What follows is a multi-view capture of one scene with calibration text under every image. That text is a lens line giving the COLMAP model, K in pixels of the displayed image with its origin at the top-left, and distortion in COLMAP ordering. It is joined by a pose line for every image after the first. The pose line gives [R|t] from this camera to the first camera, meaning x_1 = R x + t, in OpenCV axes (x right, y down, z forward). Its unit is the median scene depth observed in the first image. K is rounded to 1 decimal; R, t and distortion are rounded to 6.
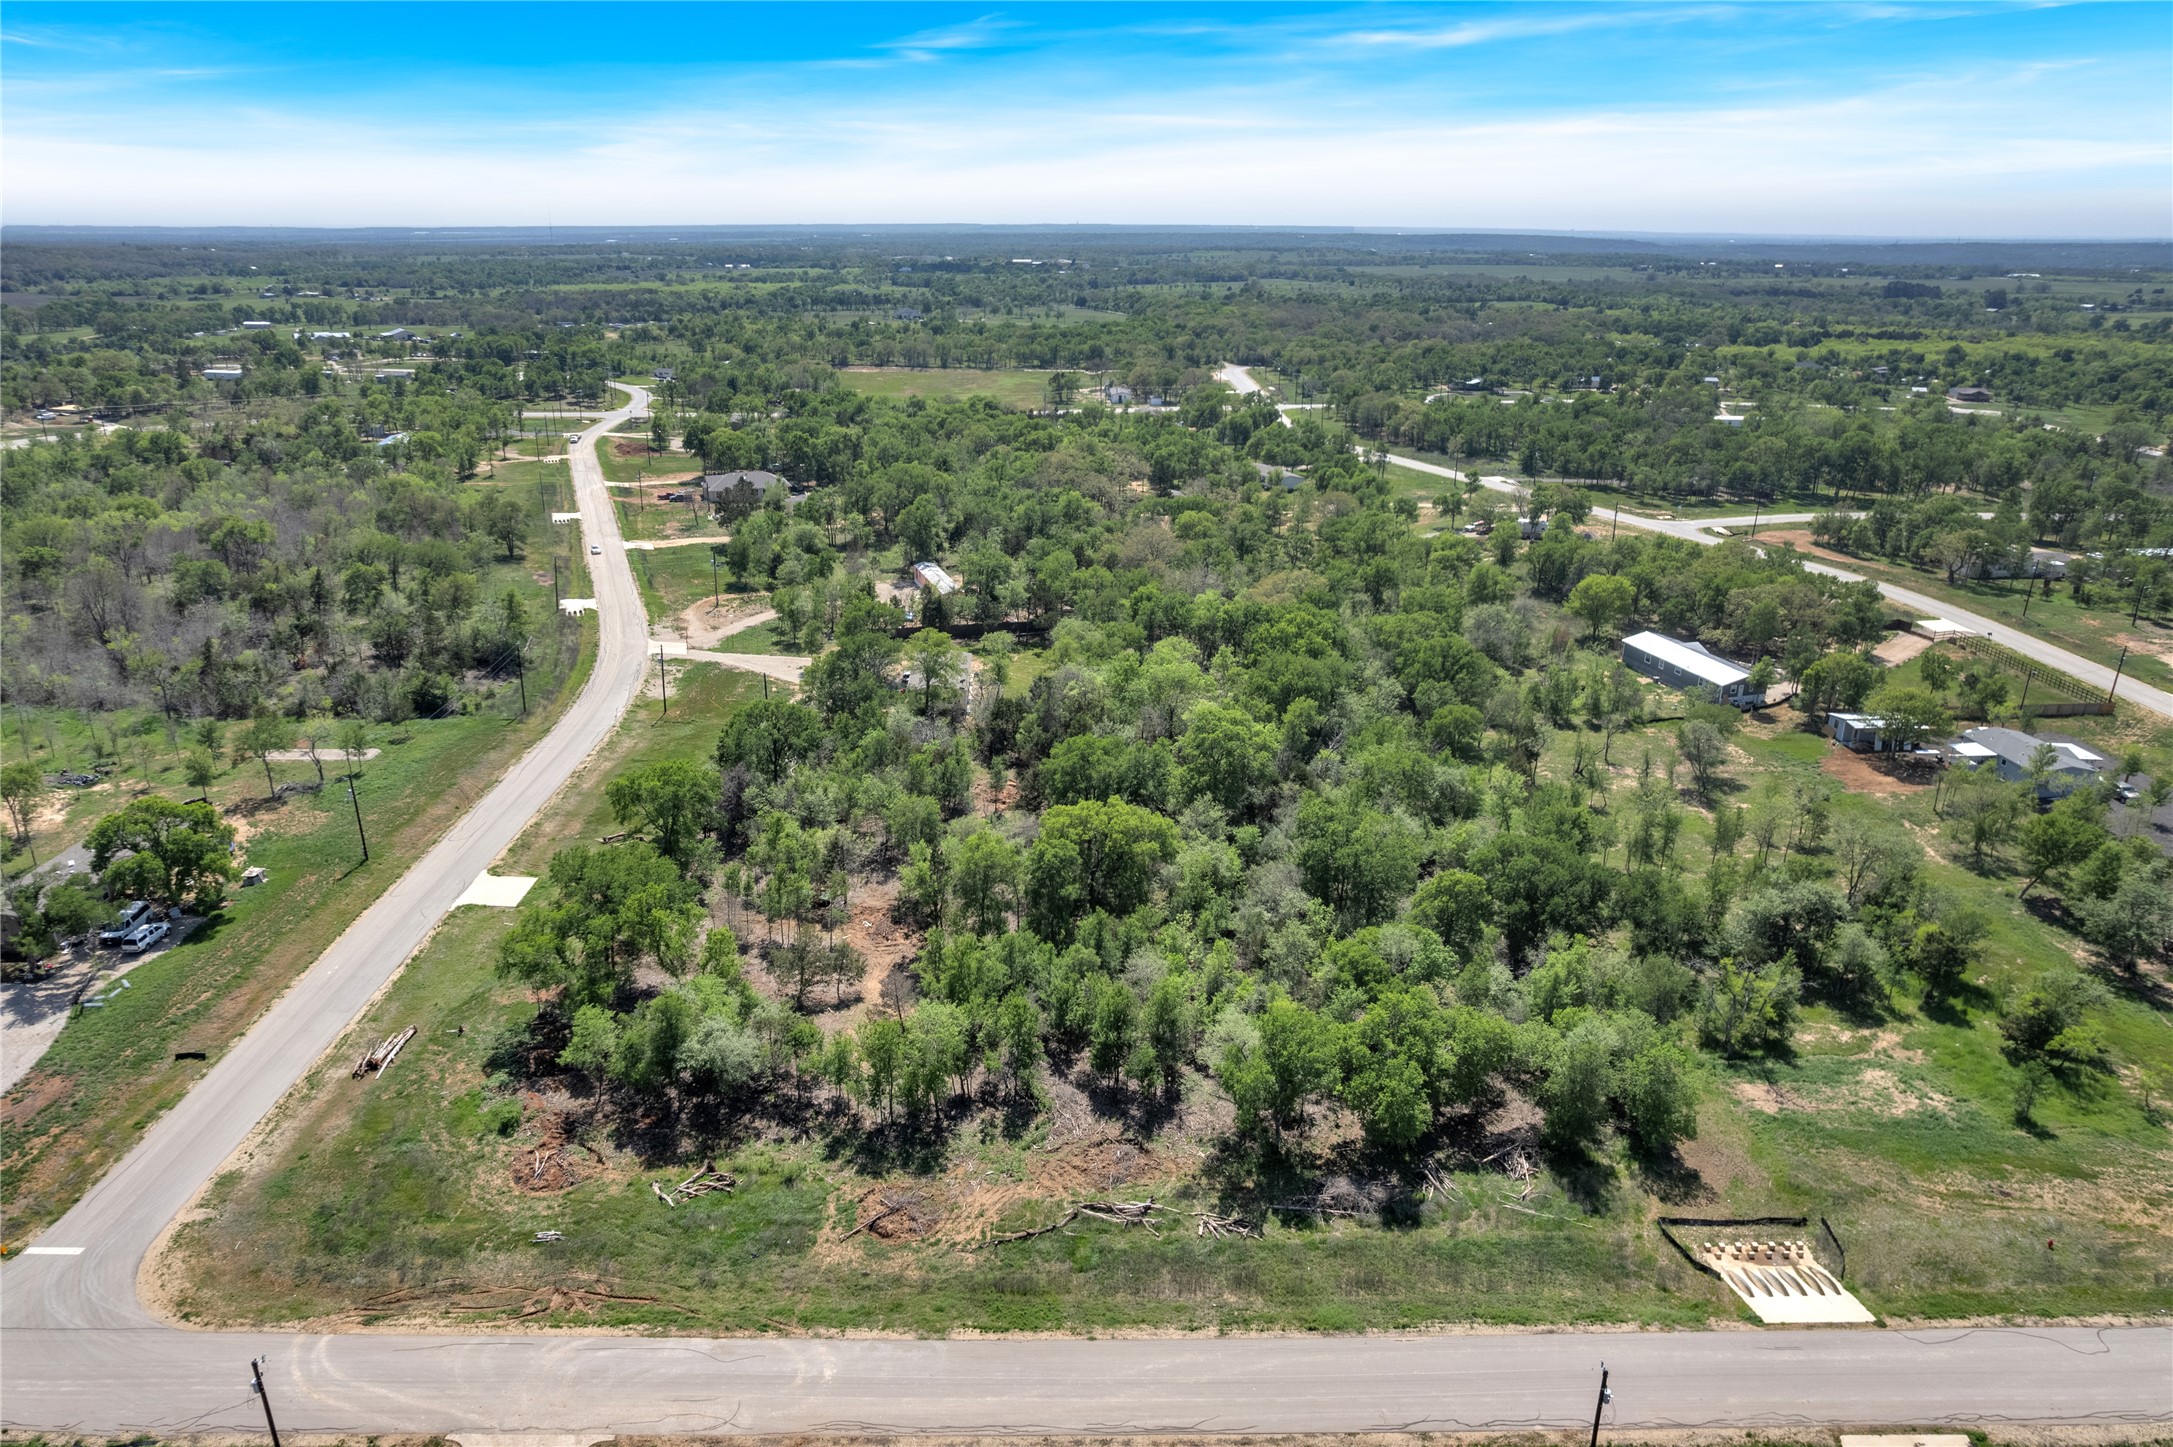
lens RADIAL K [[1385.5, 0, 1076.9], [0, 1385.5, 717.1], [0, 0, 1]] dist [-0.072881, 0.062819]
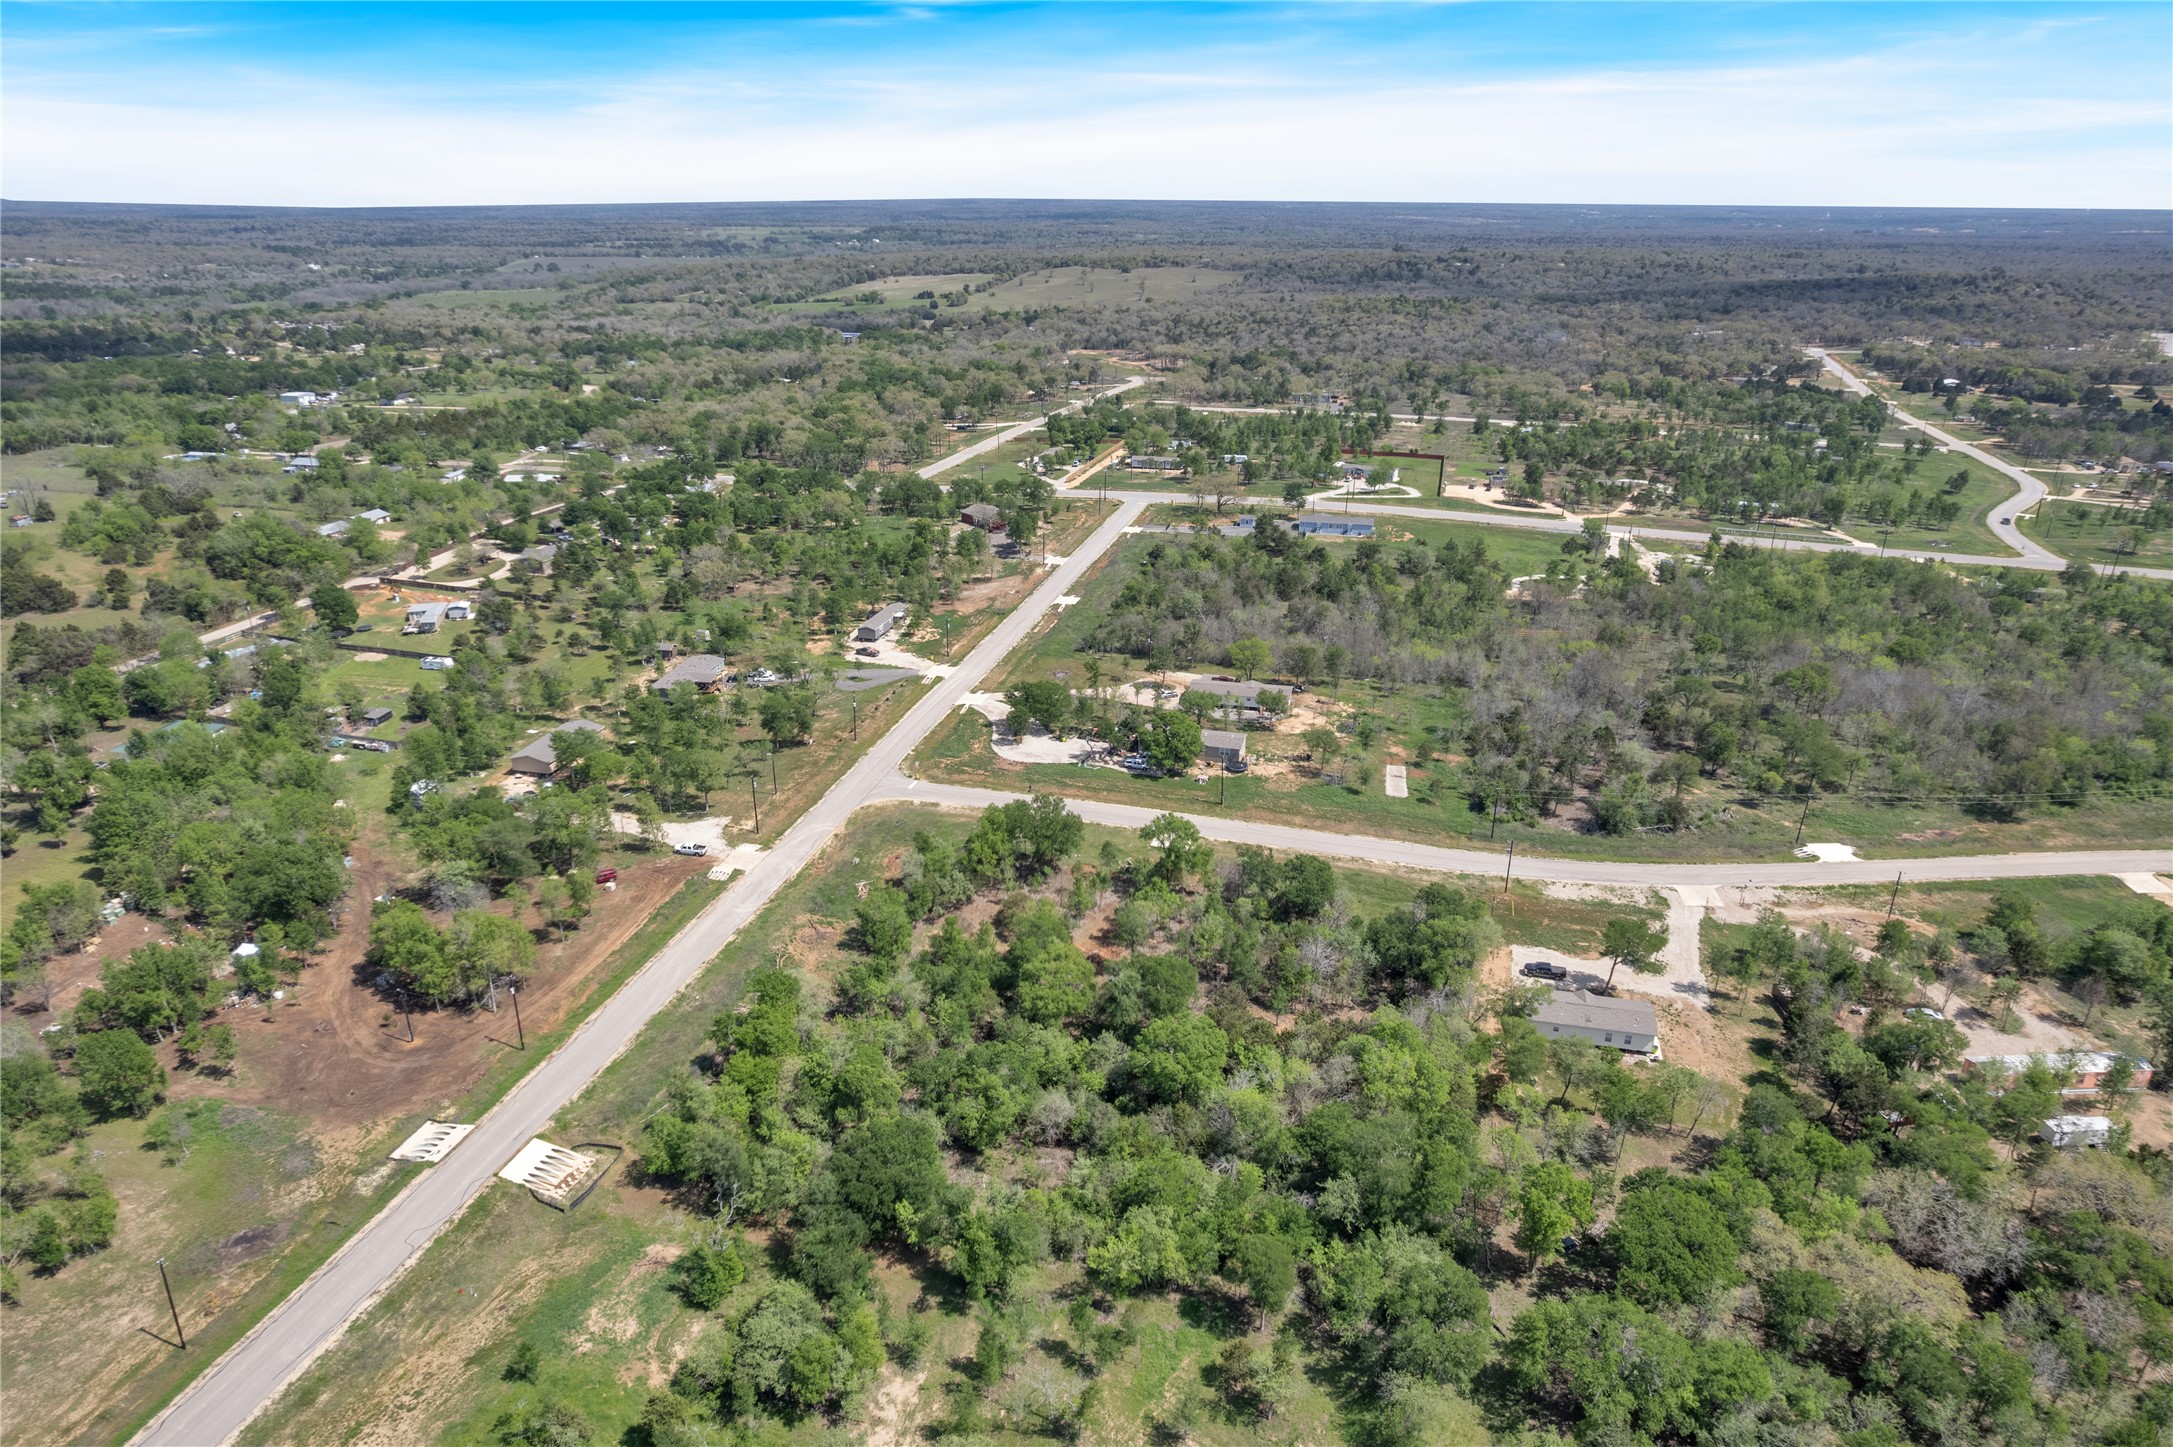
lens RADIAL K [[1385.5, 0, 1094.4], [0, 1385.5, 744.6], [0, 0, 1]] dist [-0.072881, 0.062819]
pose [[-0.274950, 0.354363, -0.893772, 1.594940], [-0.326893, 0.839766, 0.433513, -0.990807], [0.904181, 0.411363, -0.115055, 1.492018]]
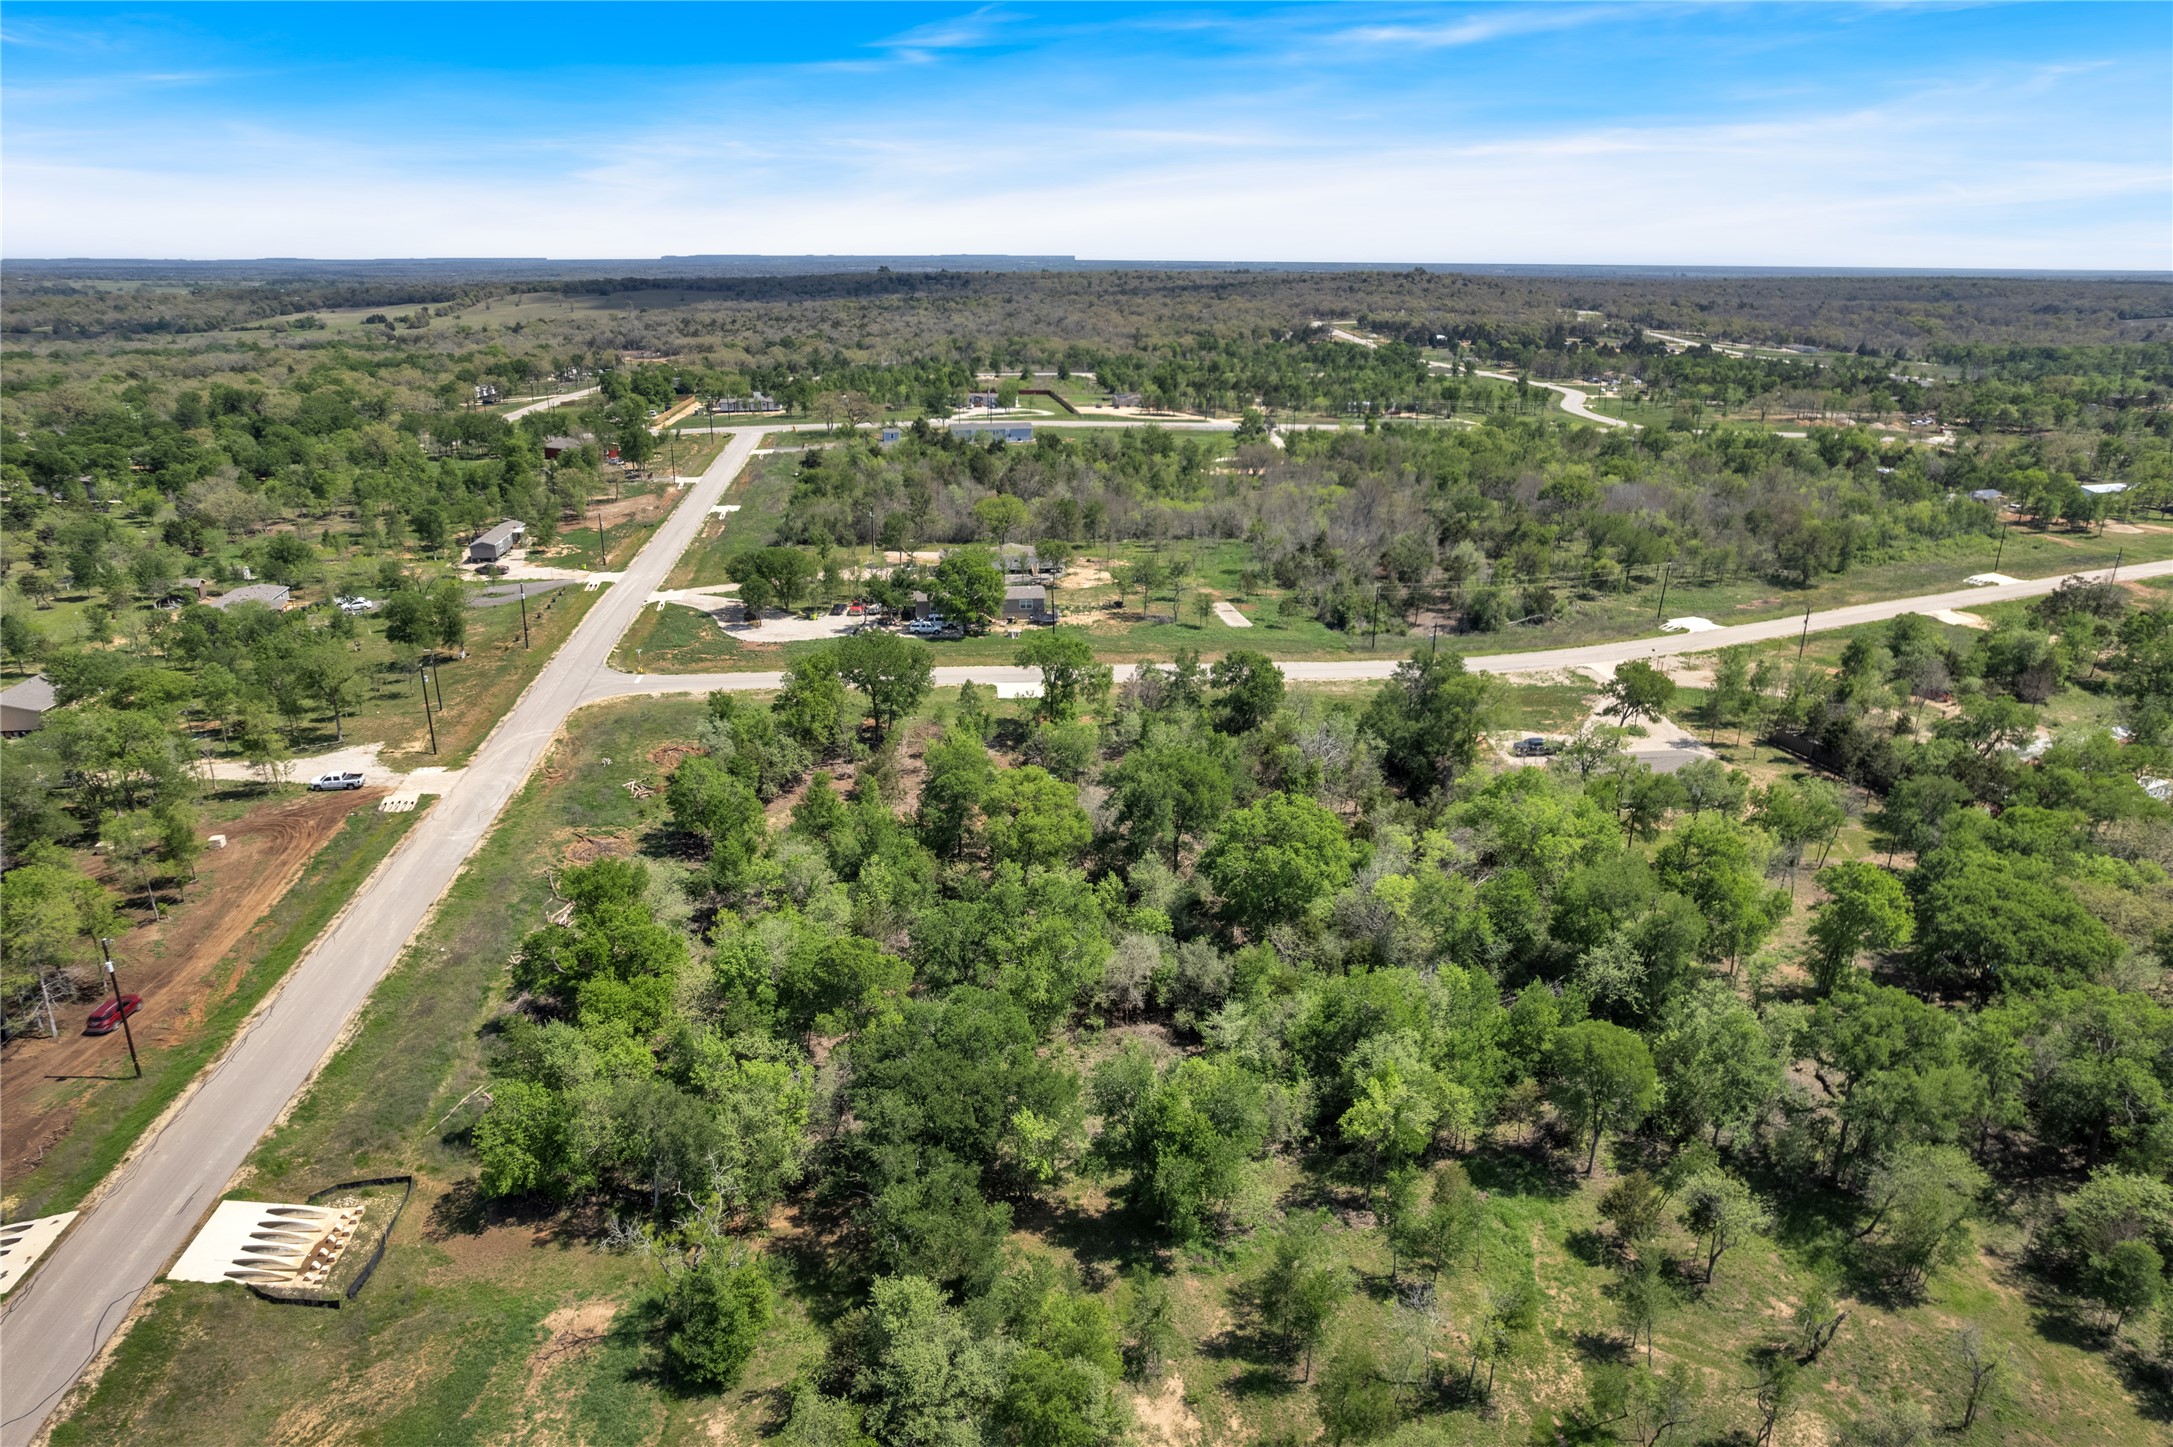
lens RADIAL K [[1385.5, 0, 1093.0], [0, 1385.5, 736.2], [0, 0, 1]] dist [-0.072881, 0.062819]
pose [[0.097765, 0.324564, -0.940798, 1.234951], [-0.333336, 0.901403, 0.276333, -0.324418], [0.937725, 0.286586, 0.196315, 1.139703]]
